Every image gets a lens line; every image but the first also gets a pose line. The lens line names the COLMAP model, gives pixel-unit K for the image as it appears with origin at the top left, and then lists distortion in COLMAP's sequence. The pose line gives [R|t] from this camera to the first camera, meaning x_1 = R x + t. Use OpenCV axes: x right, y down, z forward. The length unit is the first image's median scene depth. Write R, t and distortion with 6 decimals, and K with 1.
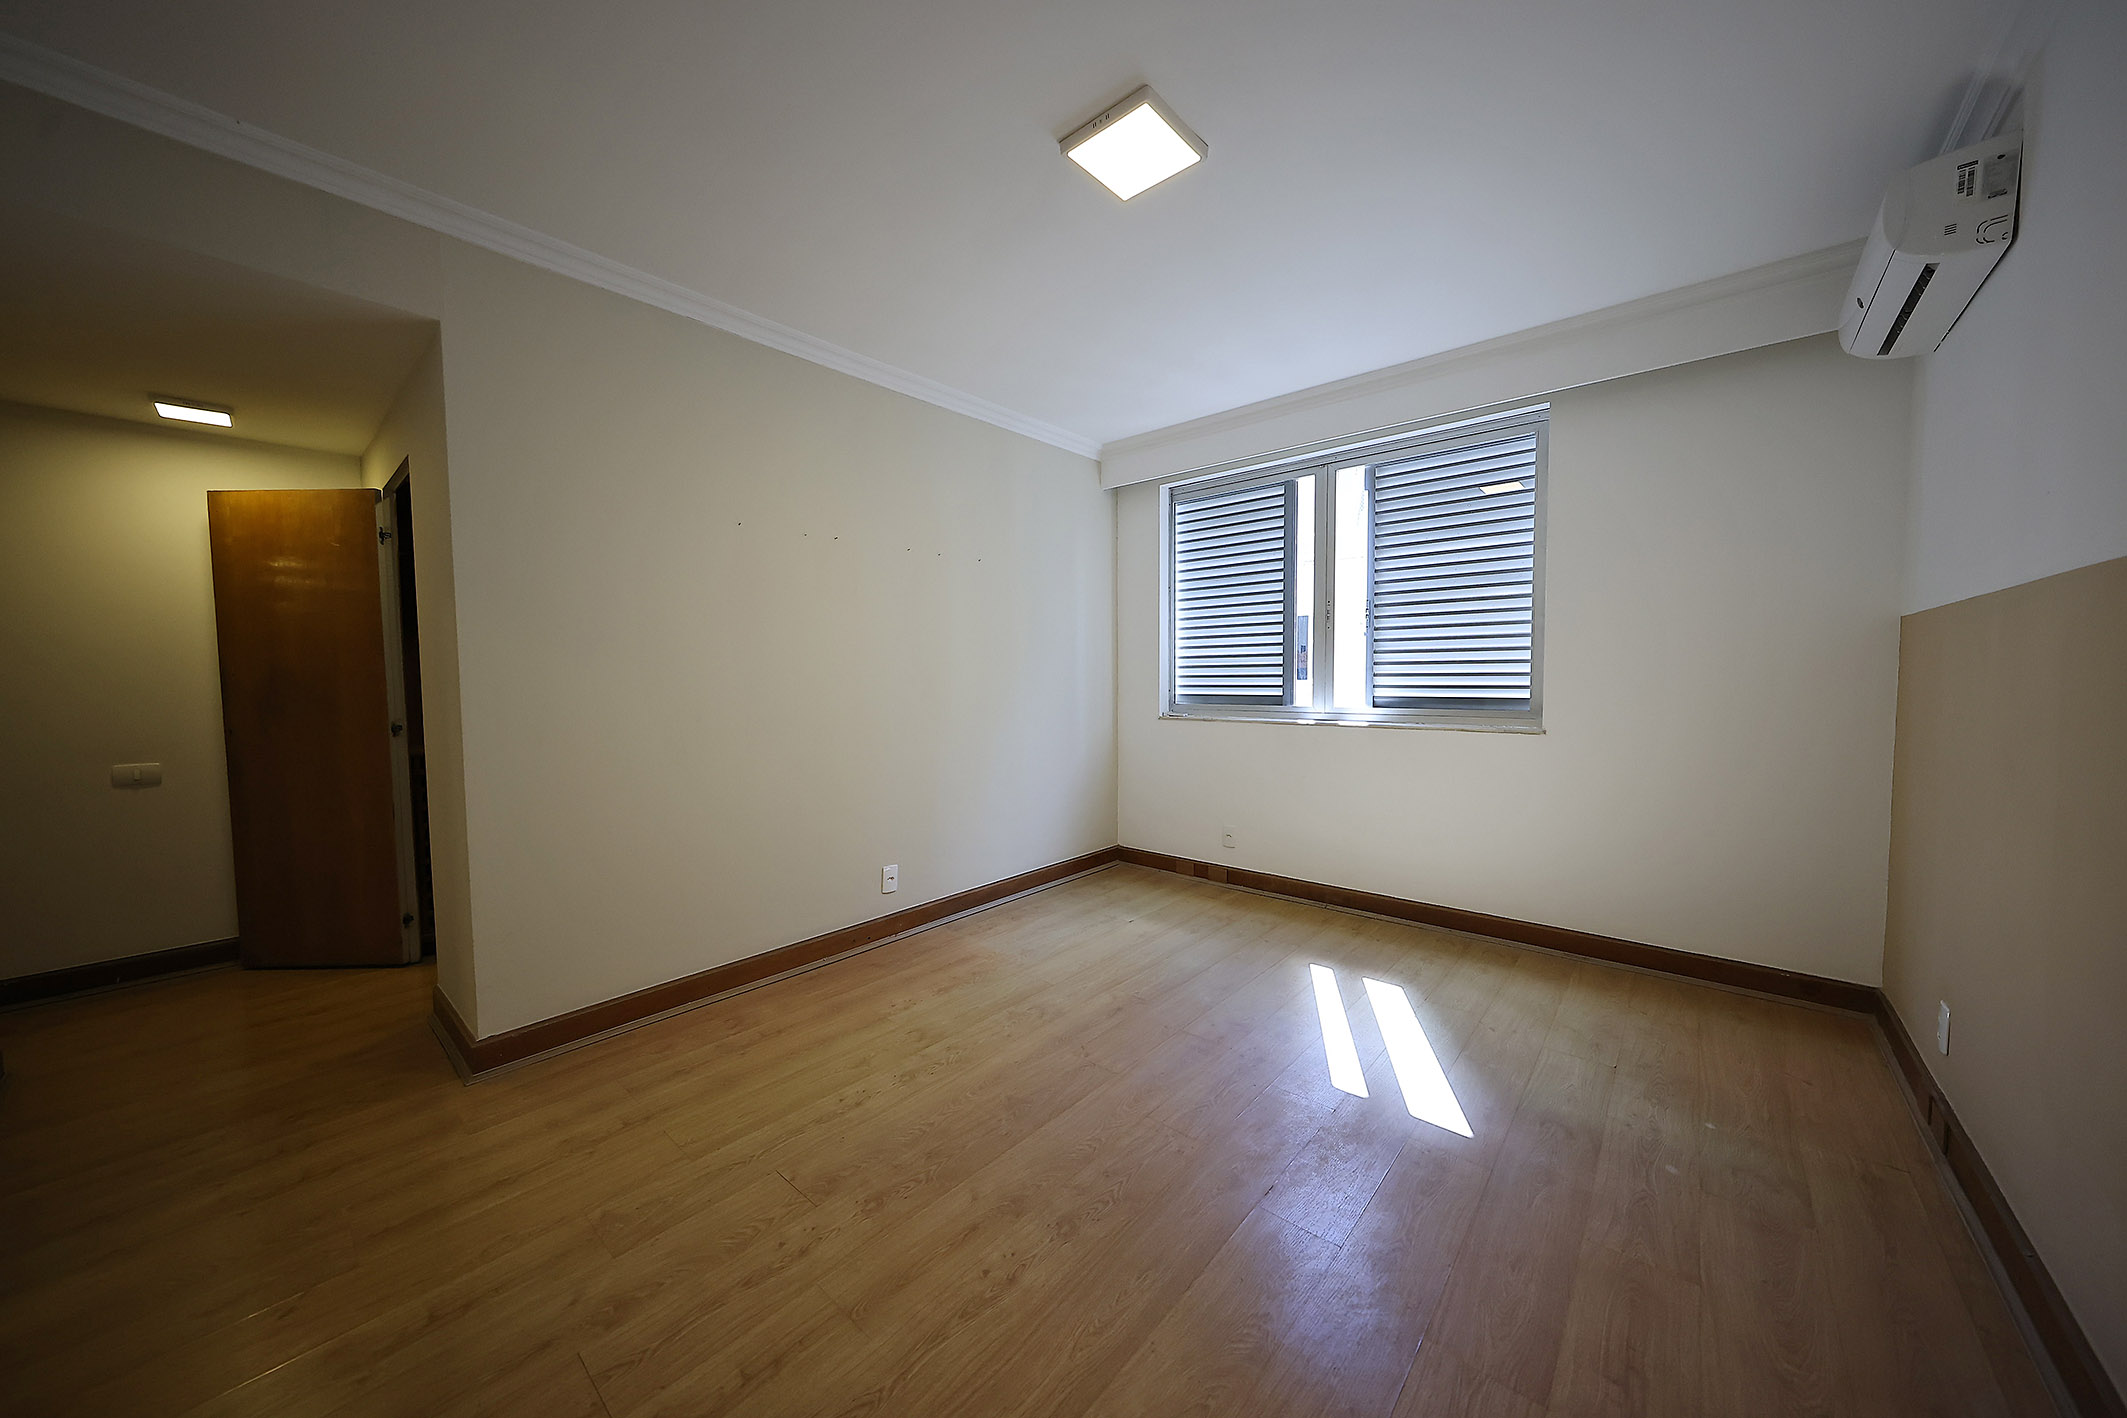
lens RADIAL K [[727.8, 0, 1066.4], [0, 727.8, 706.1], [0, 0, 1]] dist [0.002511, 0.000122]
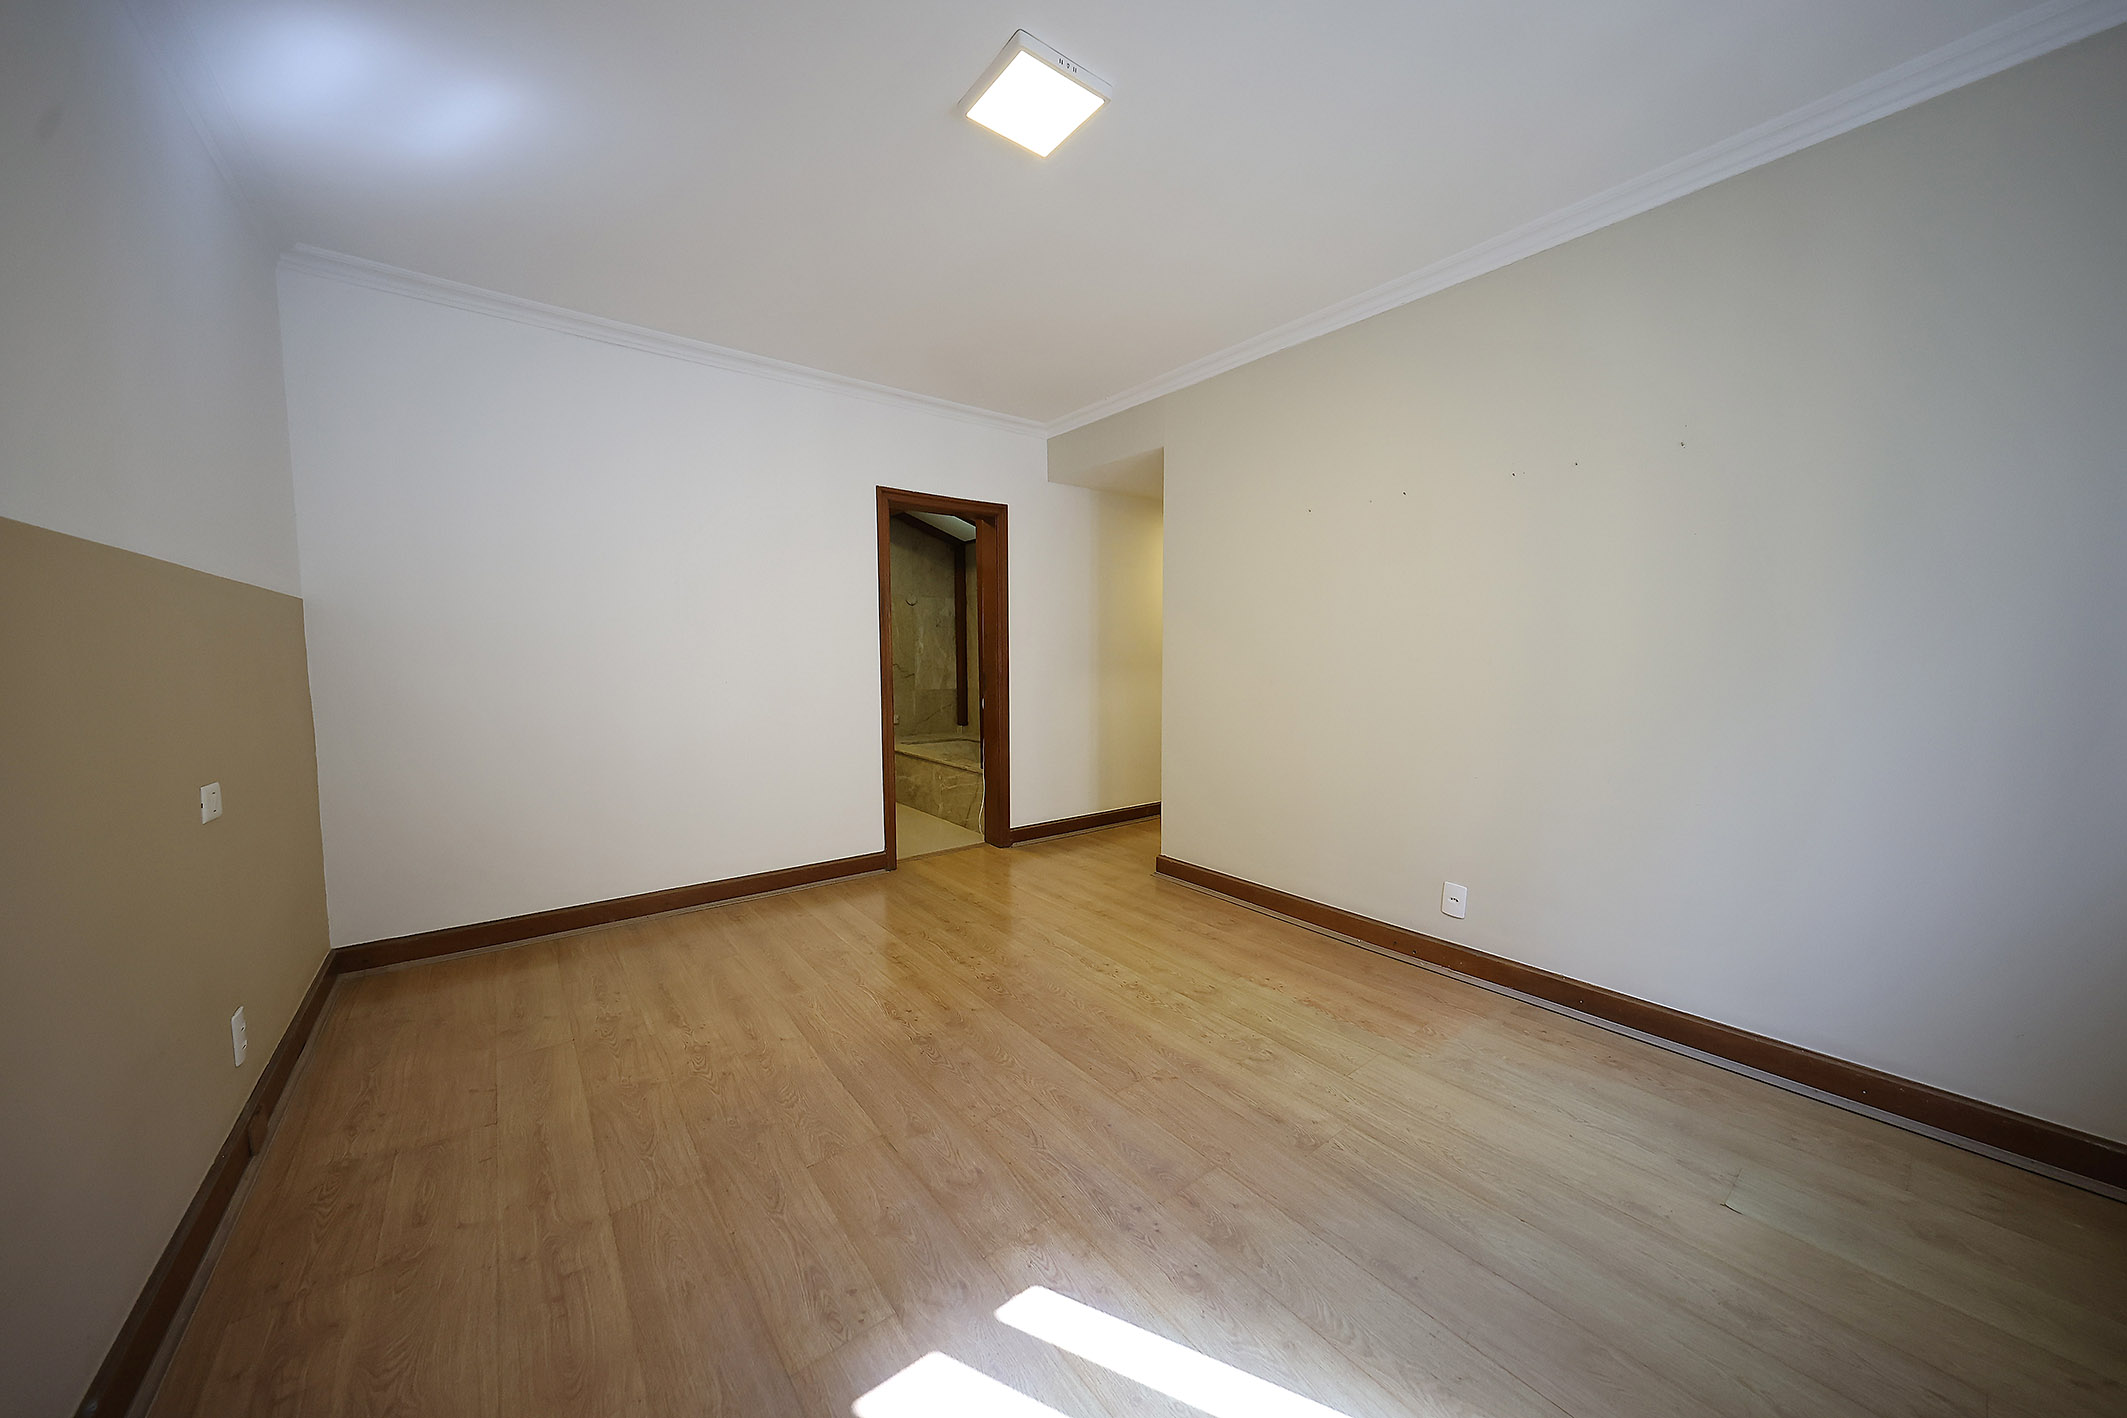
lens RADIAL K [[727.8, 0, 1066.4], [0, 727.8, 706.1], [0, 0, 1]] dist [0.002511, 0.000122]
pose [[-0.192027, 0.083348, -0.977844, 0.767418], [-0.035863, 0.995126, 0.091864, -0.044597], [0.980734, 0.052708, -0.188102, 0.900288]]
